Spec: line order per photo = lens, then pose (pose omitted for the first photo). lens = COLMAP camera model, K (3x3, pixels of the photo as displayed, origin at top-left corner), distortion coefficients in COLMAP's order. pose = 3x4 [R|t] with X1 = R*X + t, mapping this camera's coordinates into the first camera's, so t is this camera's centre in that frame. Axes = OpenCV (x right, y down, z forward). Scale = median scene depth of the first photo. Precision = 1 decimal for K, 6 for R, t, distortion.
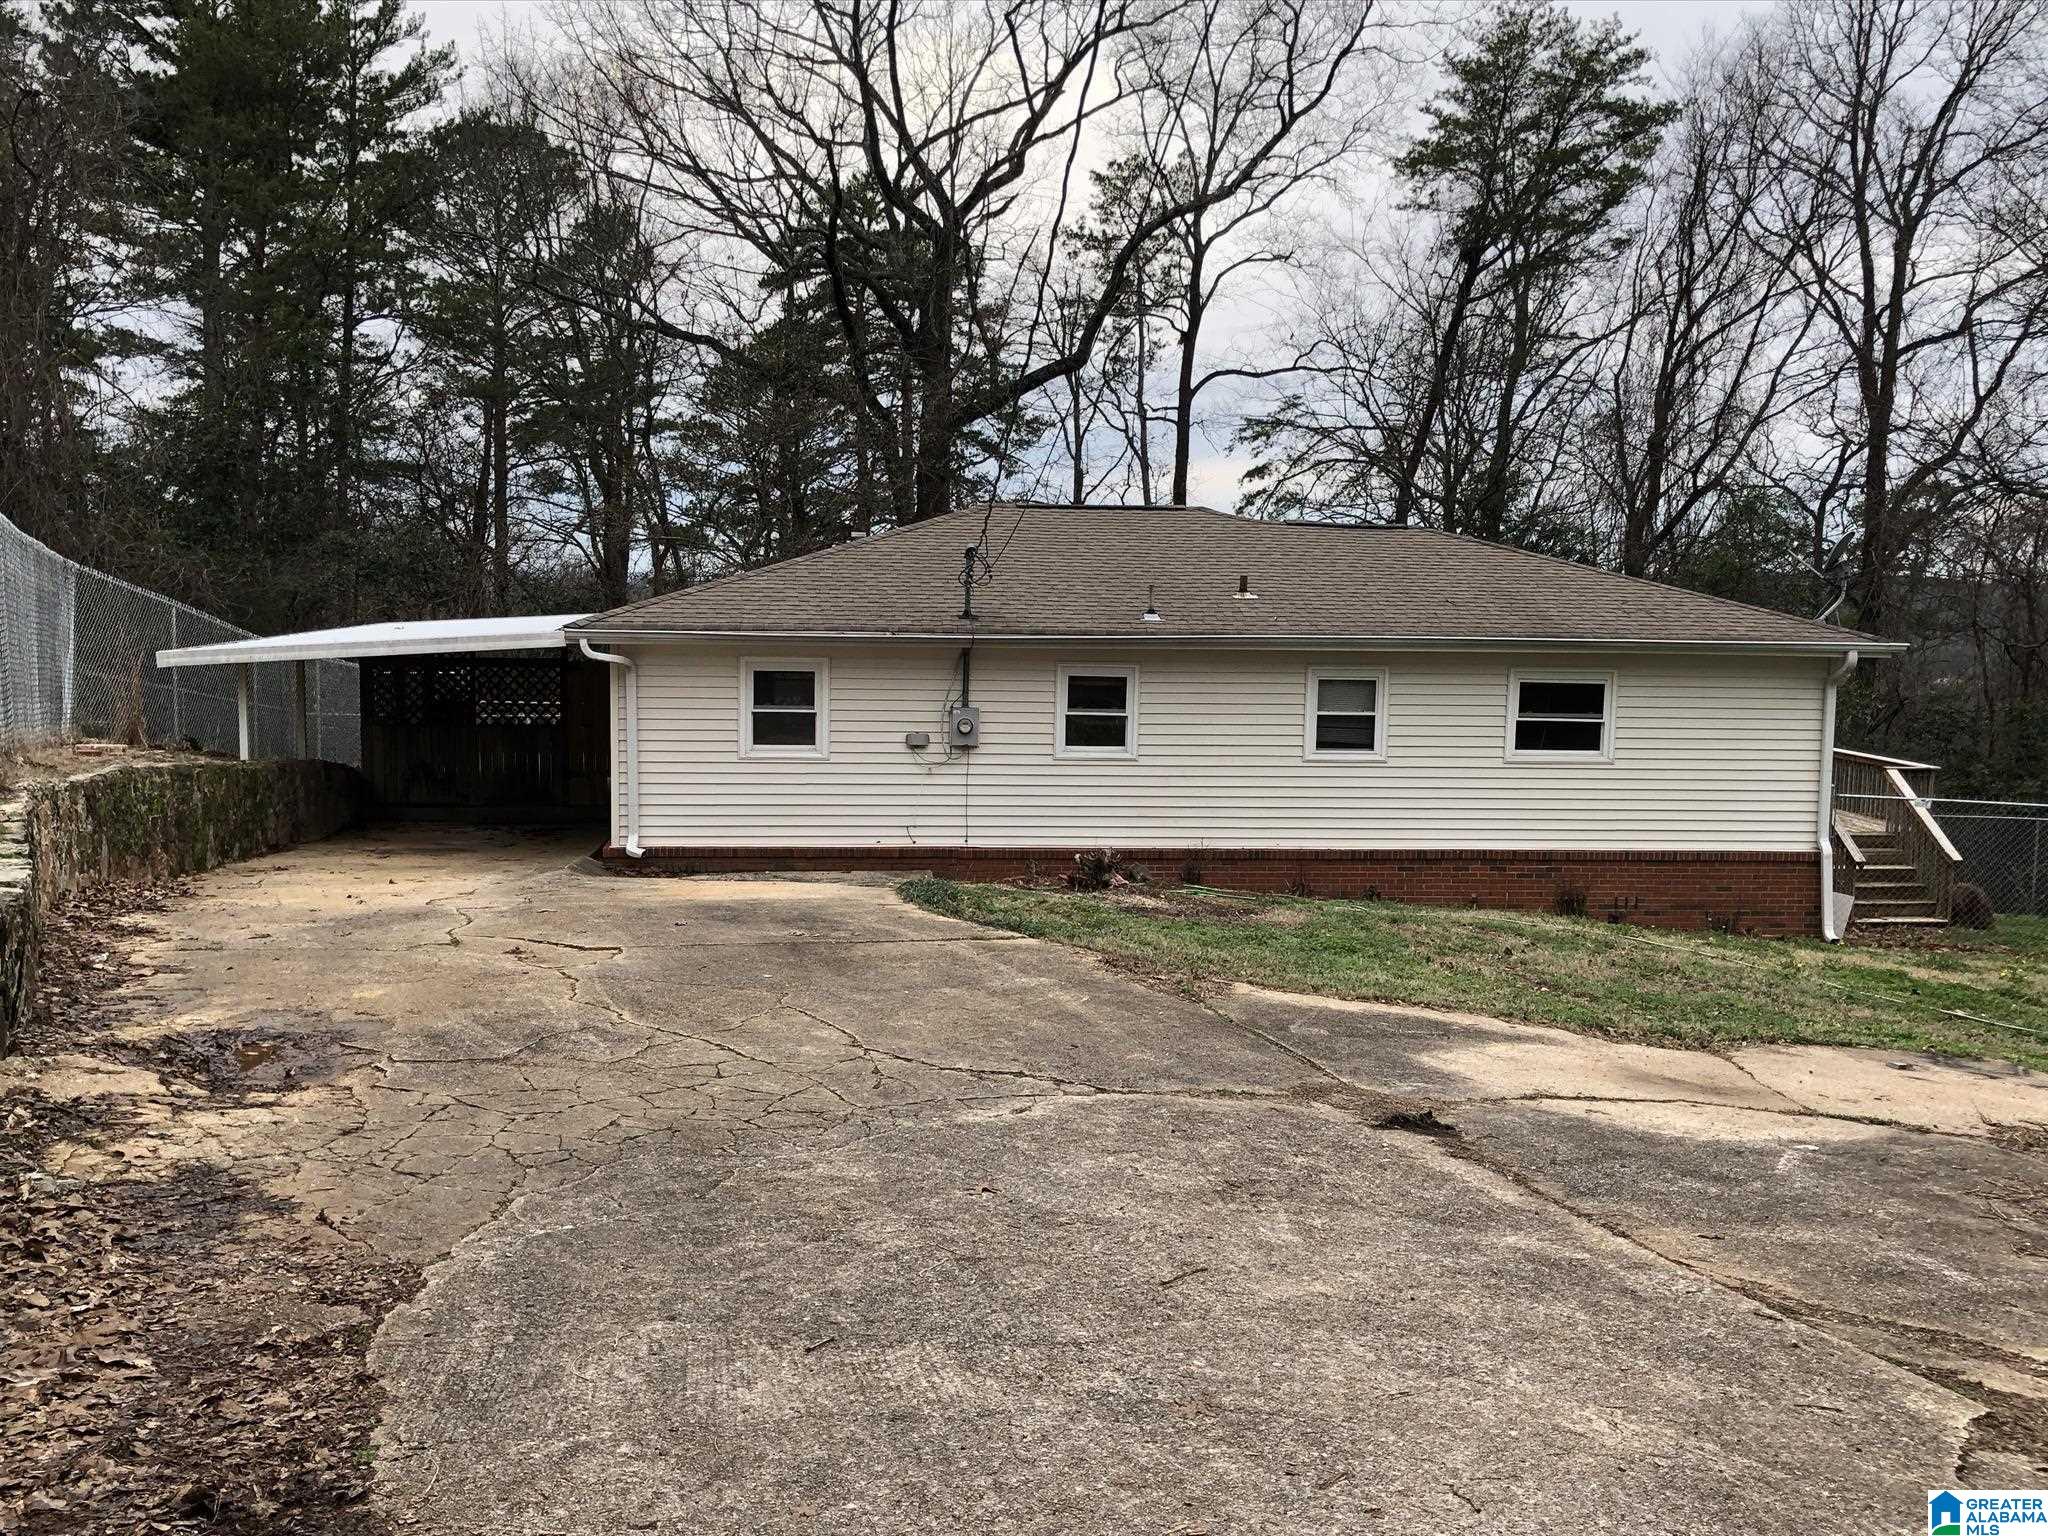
lens RADIAL K [[1889.8, 0, 1021.4], [0, 1889.8, 748.3], [0, 0, 1]] dist [0.011096, 0.000000]
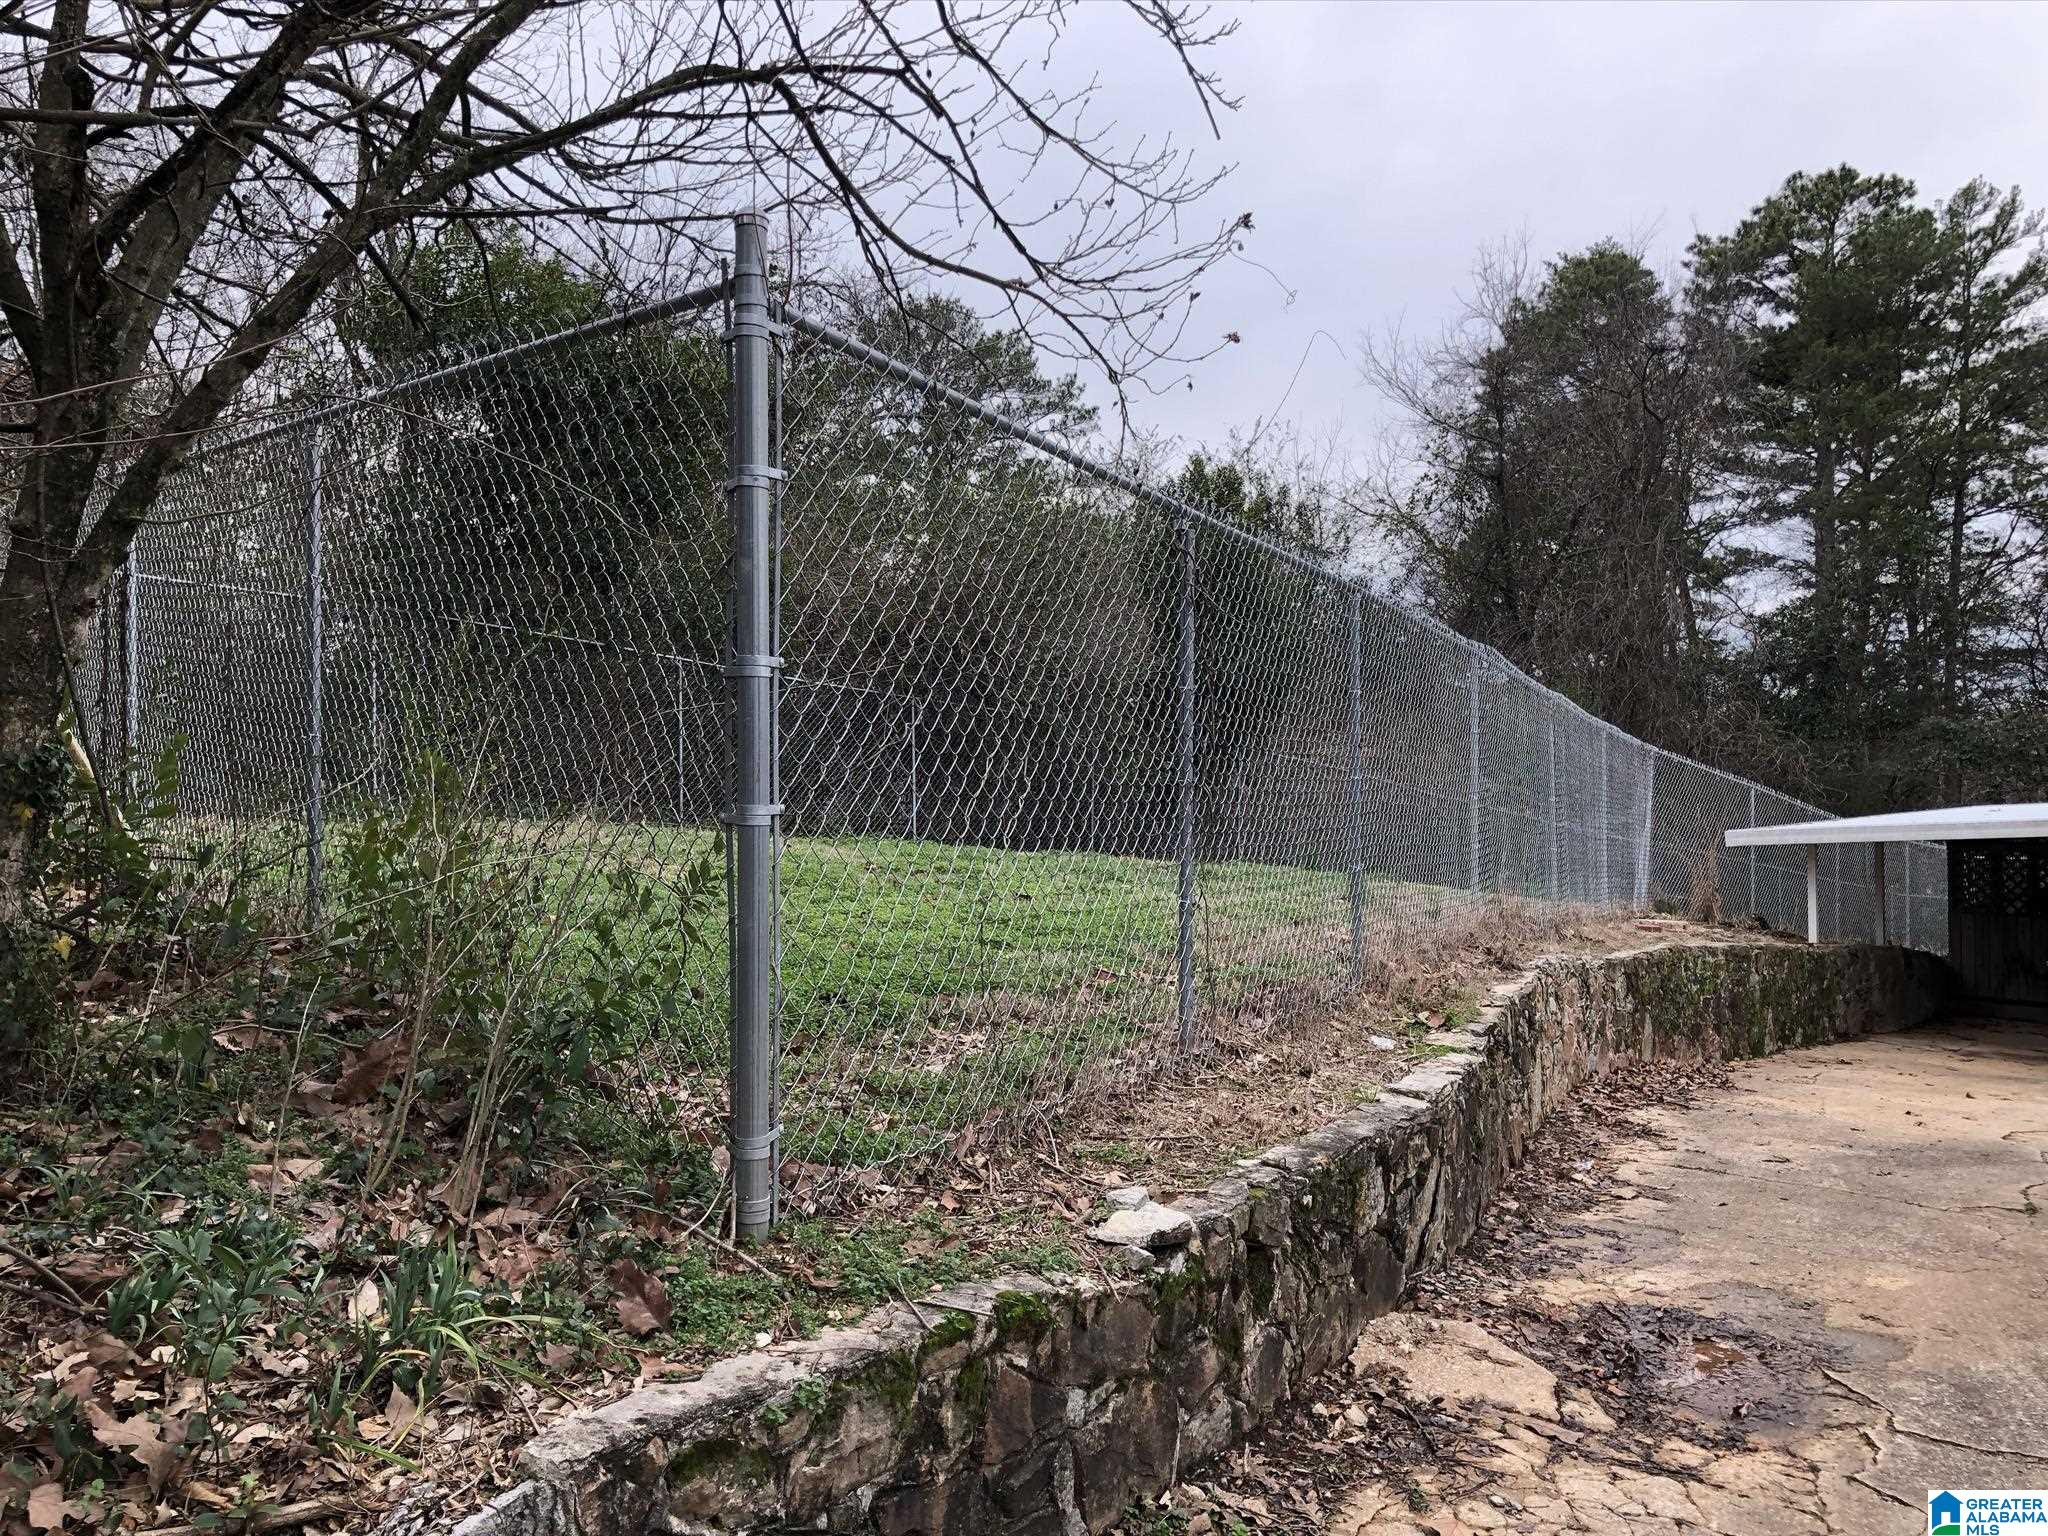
lens RADIAL K [[1655.8, 0, 1019.9], [0, 1655.8, 765.5], [0, 0, 1]] dist [0.014688, -0.015692]
pose [[0.654691, -0.018451, -0.755672, -0.035501], [-0.051172, 0.996327, -0.068661, -0.006187], [0.754163, 0.083621, 0.651342, 0.152424]]
